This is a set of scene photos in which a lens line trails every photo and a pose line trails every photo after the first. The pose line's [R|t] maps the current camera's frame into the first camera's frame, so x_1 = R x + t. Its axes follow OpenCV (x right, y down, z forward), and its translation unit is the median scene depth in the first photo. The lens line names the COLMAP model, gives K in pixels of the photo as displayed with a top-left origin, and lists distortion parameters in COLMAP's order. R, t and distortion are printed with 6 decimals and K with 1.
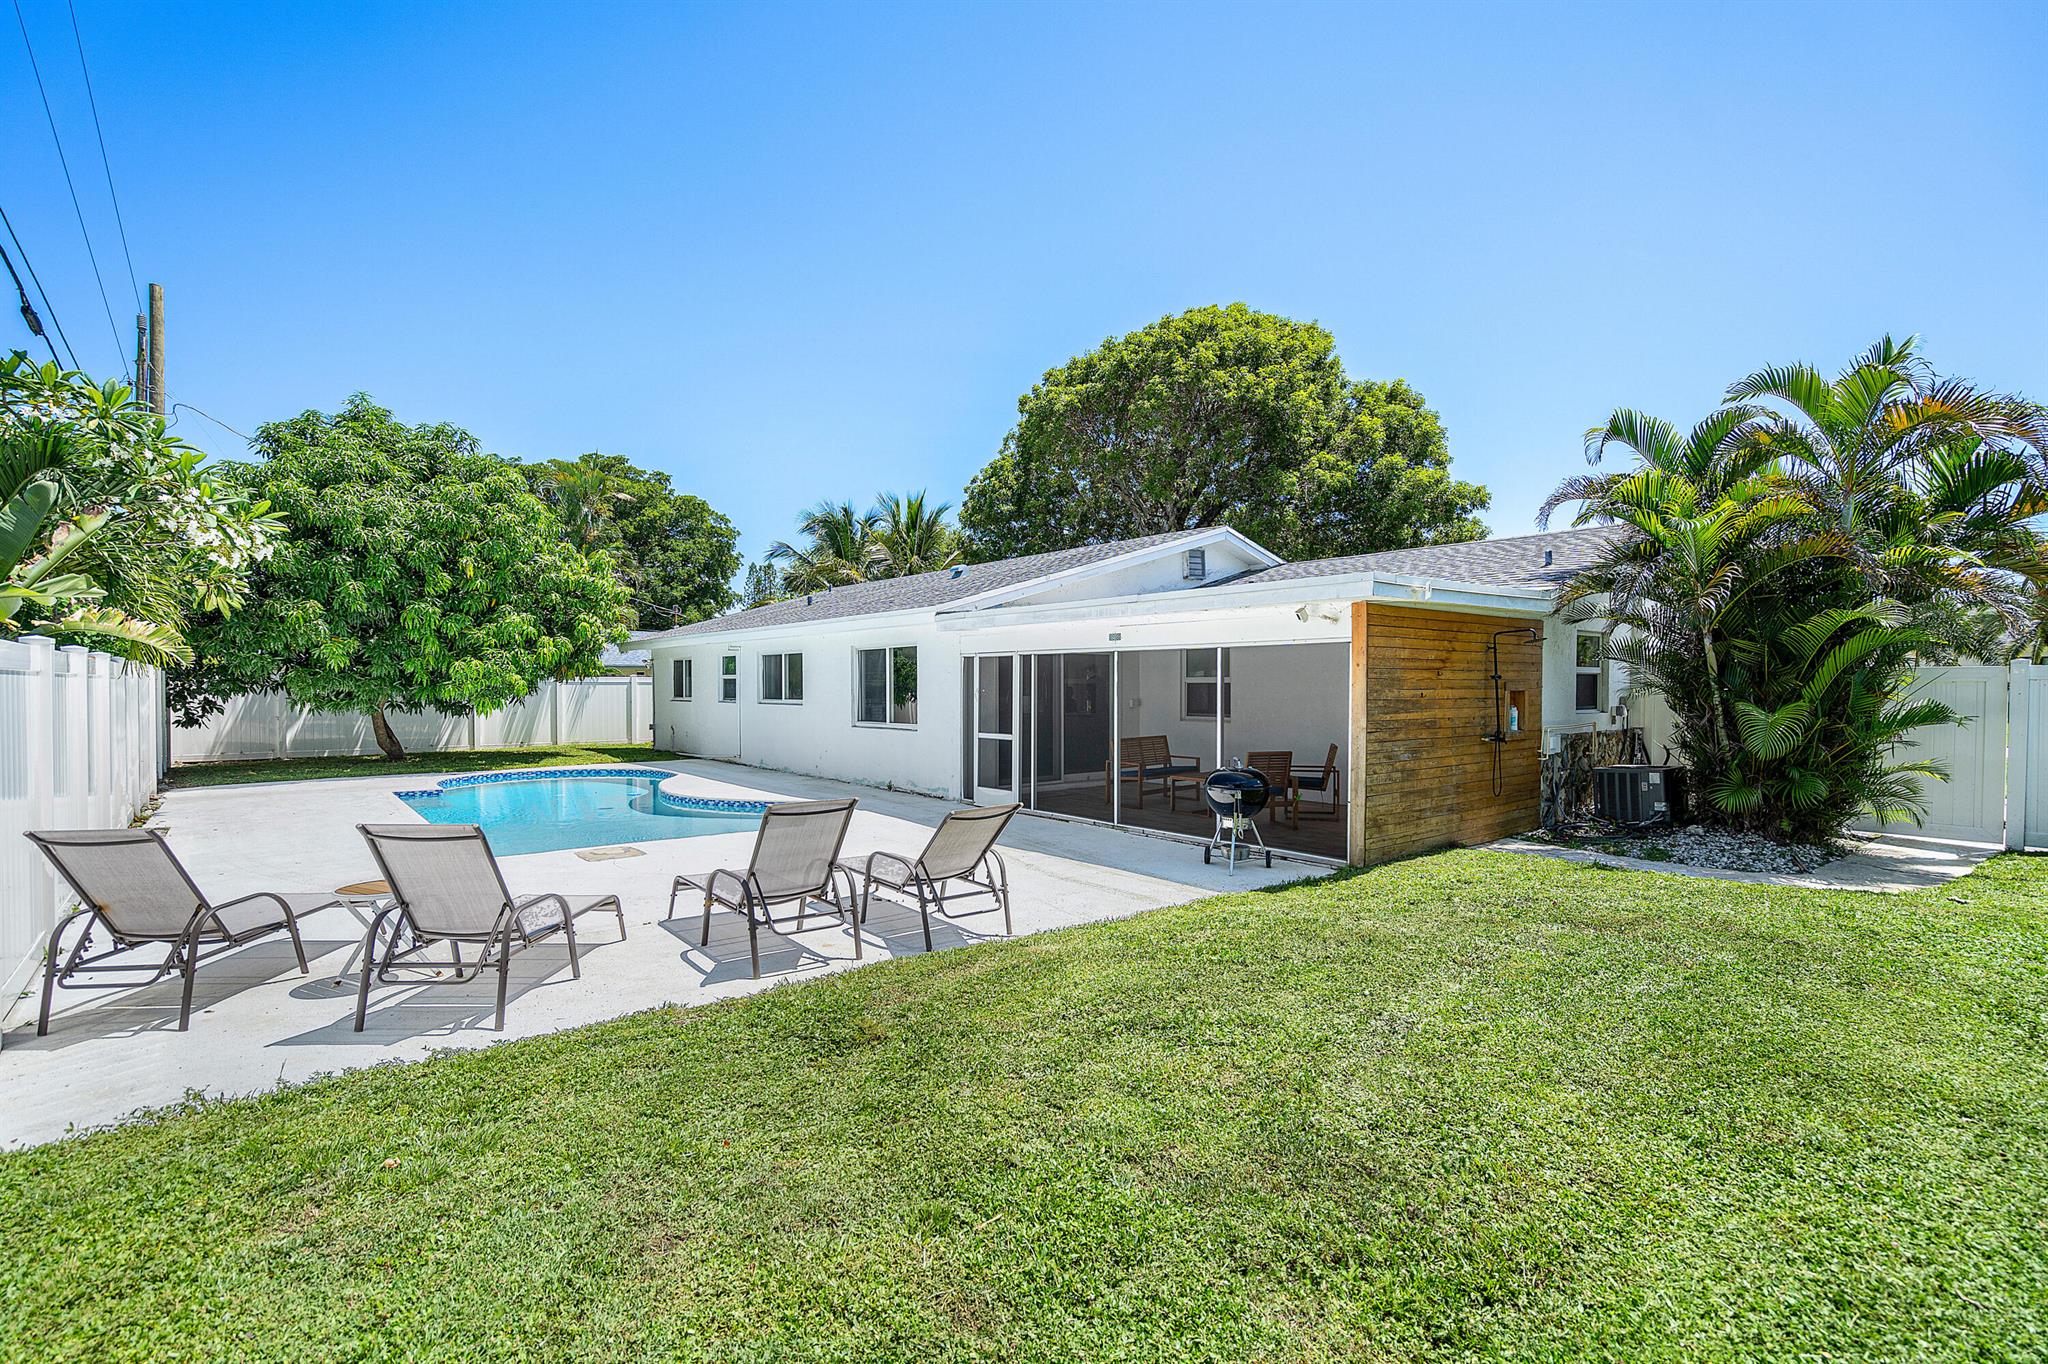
lens RADIAL K [[933.9, 0, 1024.0], [0, 933.9, 682.0], [0, 0, 1]] dist [-0.000345, -0.000043]
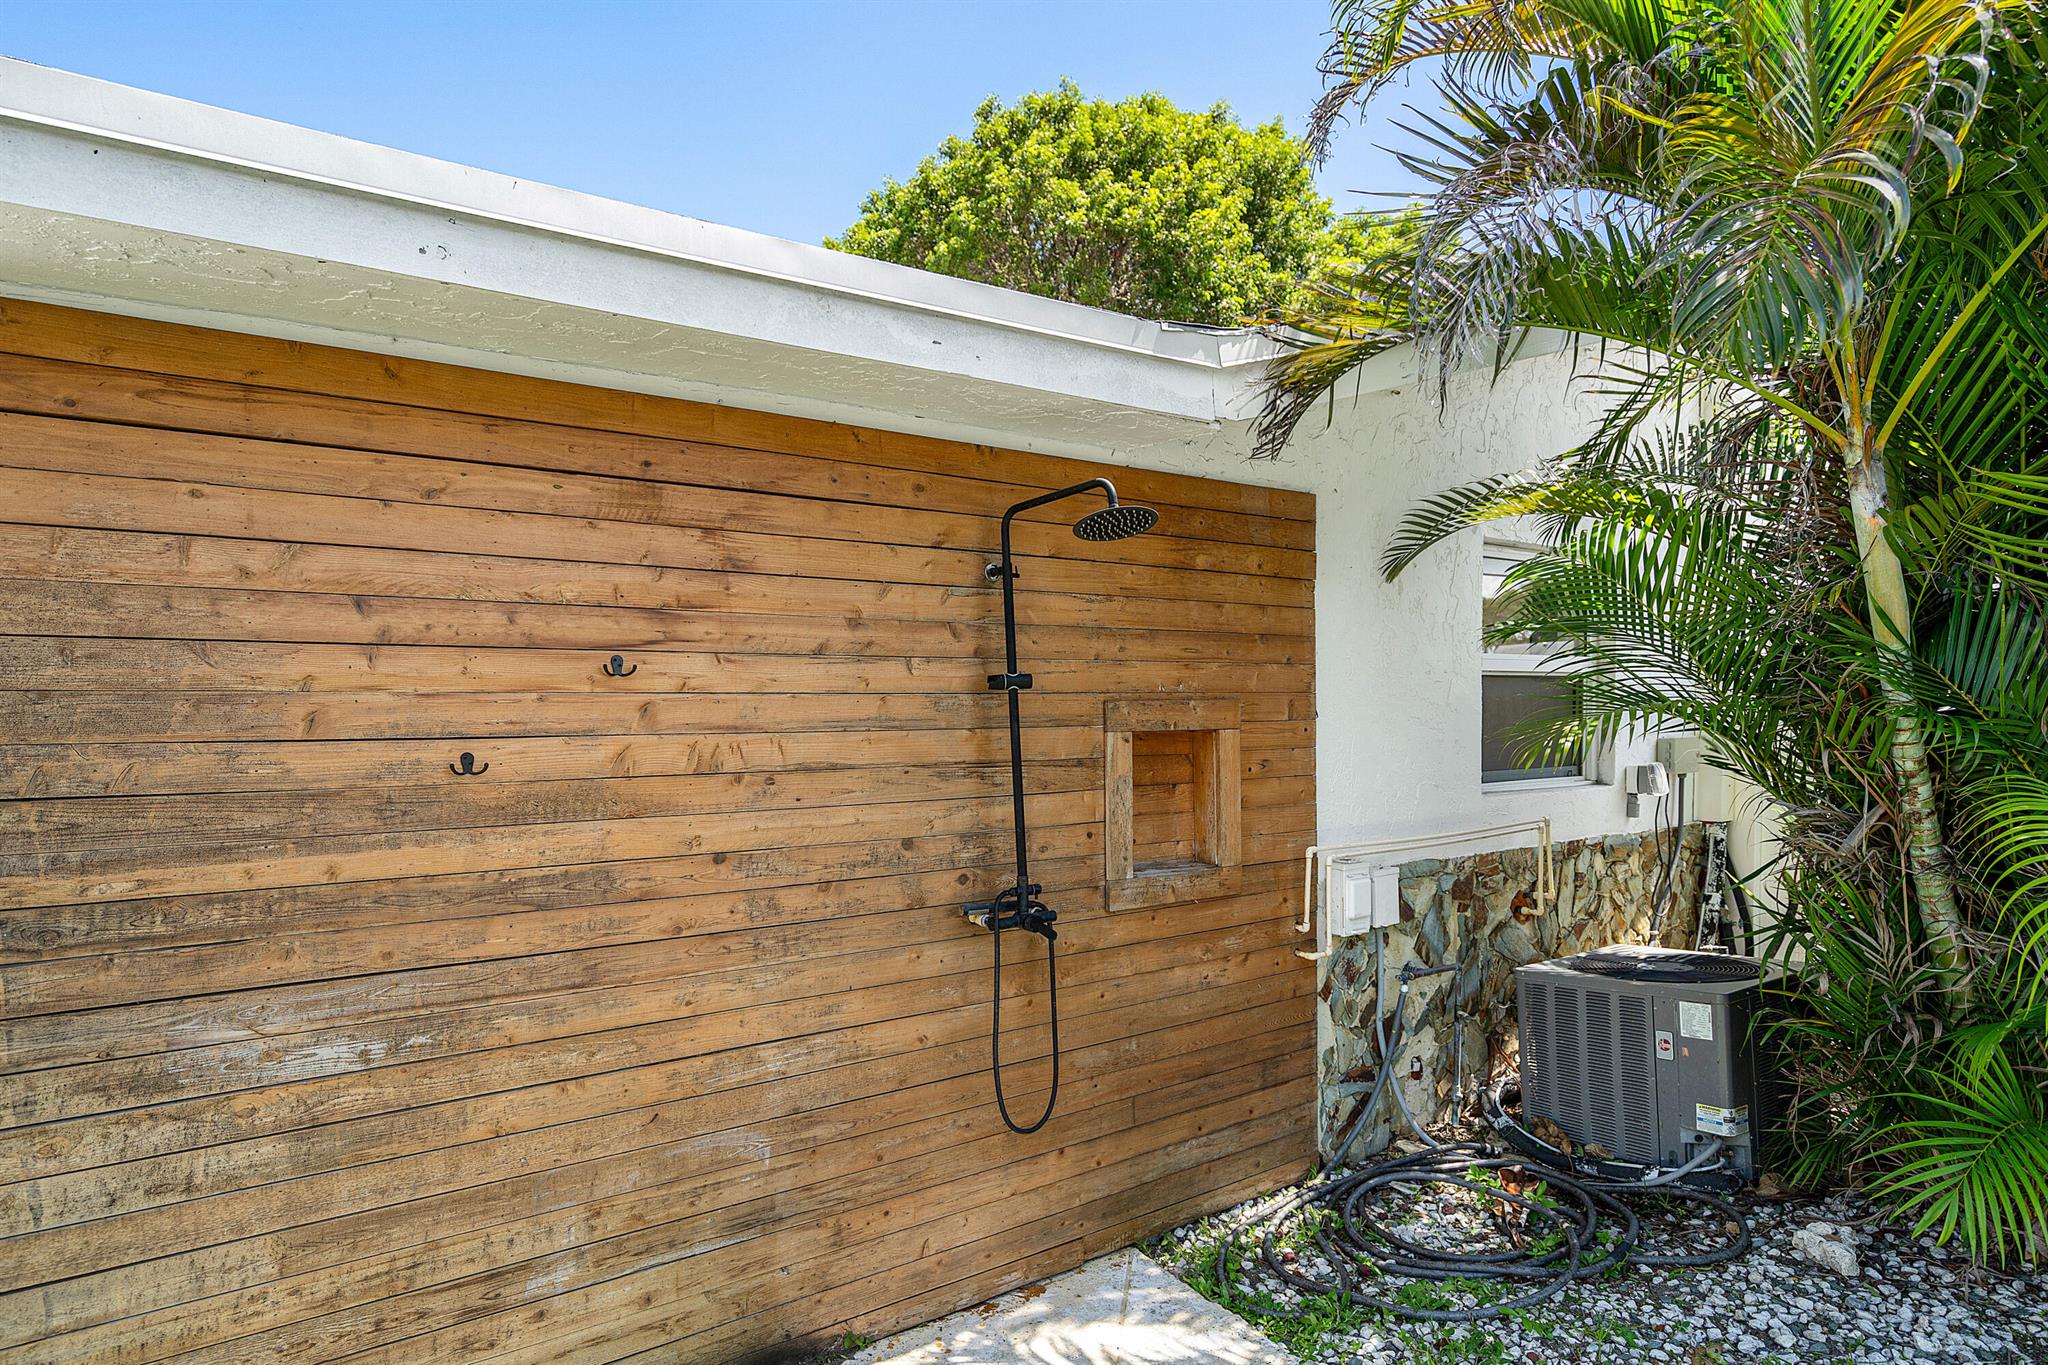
lens RADIAL K [[1110.9, 0, 1023.1], [0, 1110.9, 765.0], [0, 0, 1]] dist [0.014218, 0.000248]
pose [[0.997150, -0.017809, -0.073312, 0.305926], [0.020489, 0.999143, 0.035968, 0.004016], [0.072609, -0.037368, 0.996660, 0.397451]]
